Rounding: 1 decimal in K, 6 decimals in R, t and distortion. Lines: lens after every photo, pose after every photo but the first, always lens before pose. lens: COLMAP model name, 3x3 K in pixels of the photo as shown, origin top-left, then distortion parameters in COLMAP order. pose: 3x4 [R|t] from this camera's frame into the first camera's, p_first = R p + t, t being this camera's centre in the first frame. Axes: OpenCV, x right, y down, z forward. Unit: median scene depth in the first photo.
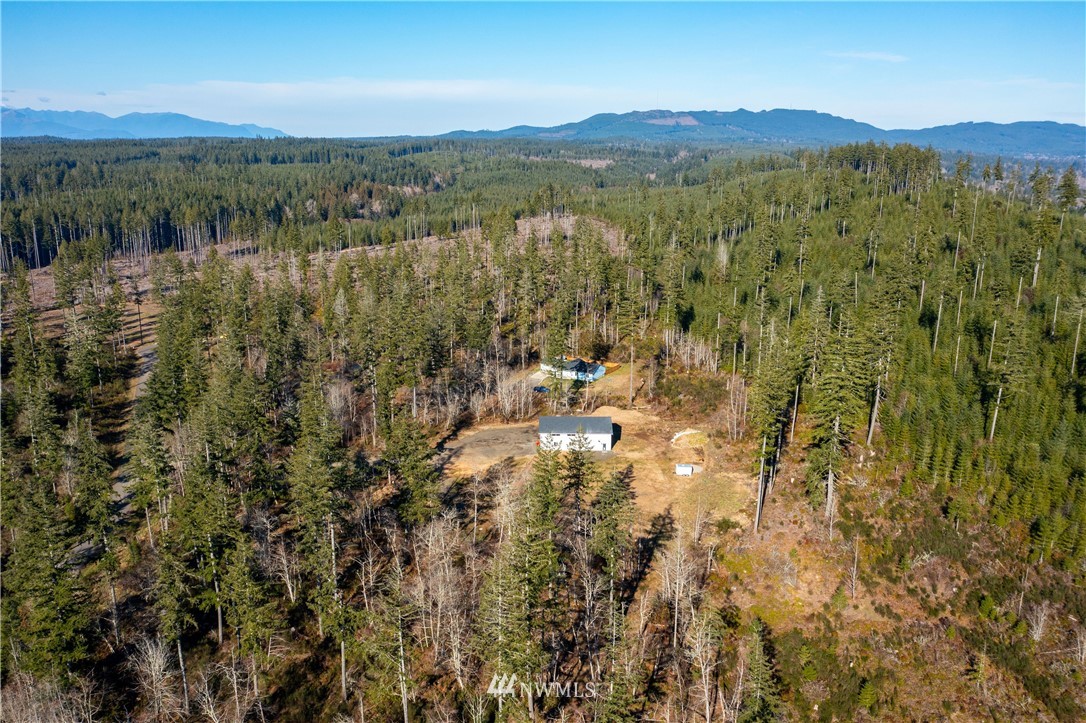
lens RADIAL K [[858.2, 0, 543.0], [0, 858.2, 361.5], [0, 0, 1]] dist [-0.009973, -0.006781]
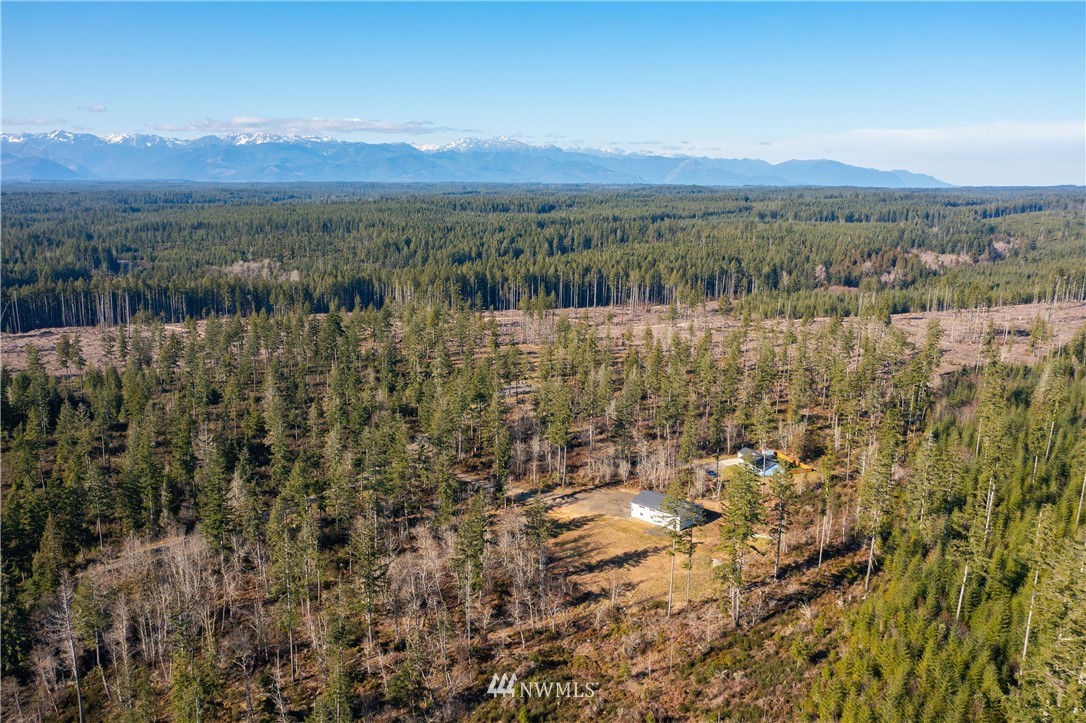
lens RADIAL K [[858.2, 0, 543.0], [0, 858.2, 361.5], [0, 0, 1]] dist [-0.009973, -0.006781]
pose [[0.760838, 0.137986, -0.634102, 0.108380], [-0.170322, 0.985337, 0.010055, -0.017837], [0.626192, 0.100352, 0.773184, -0.010518]]
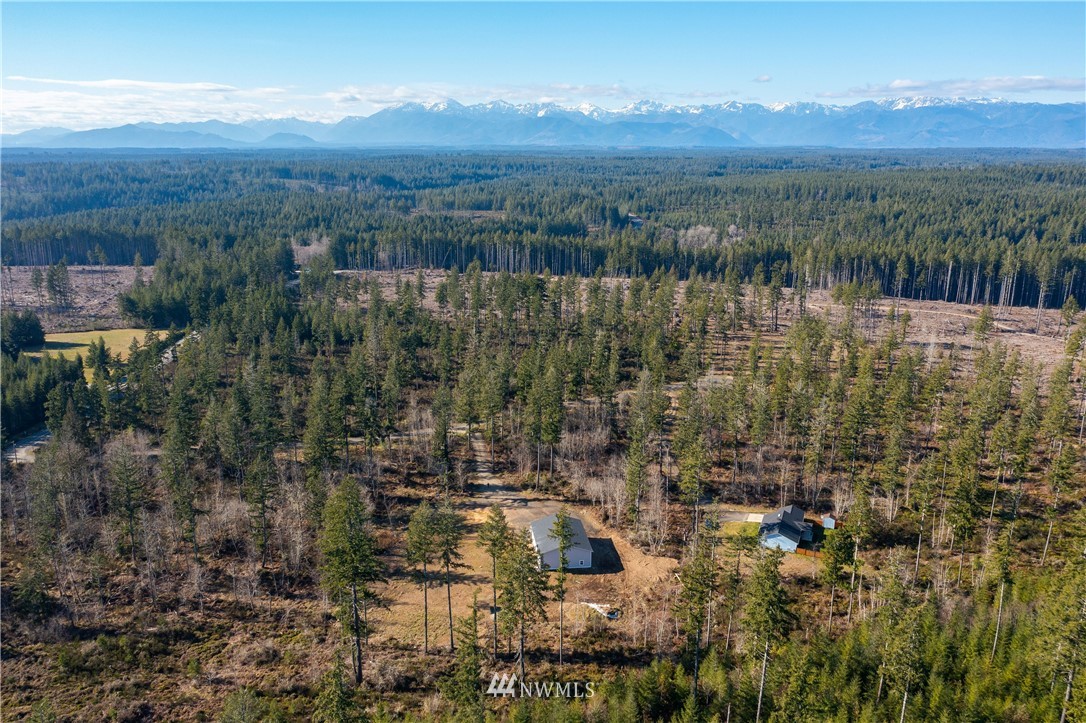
lens RADIAL K [[858.2, 0, 543.0], [0, 858.2, 361.5], [0, 0, 1]] dist [-0.009973, -0.006781]
pose [[0.154611, 0.240488, -0.958259, 0.159136], [-0.248274, 0.948255, 0.197919, -0.052539], [0.956272, 0.207311, 0.206318, 0.123163]]
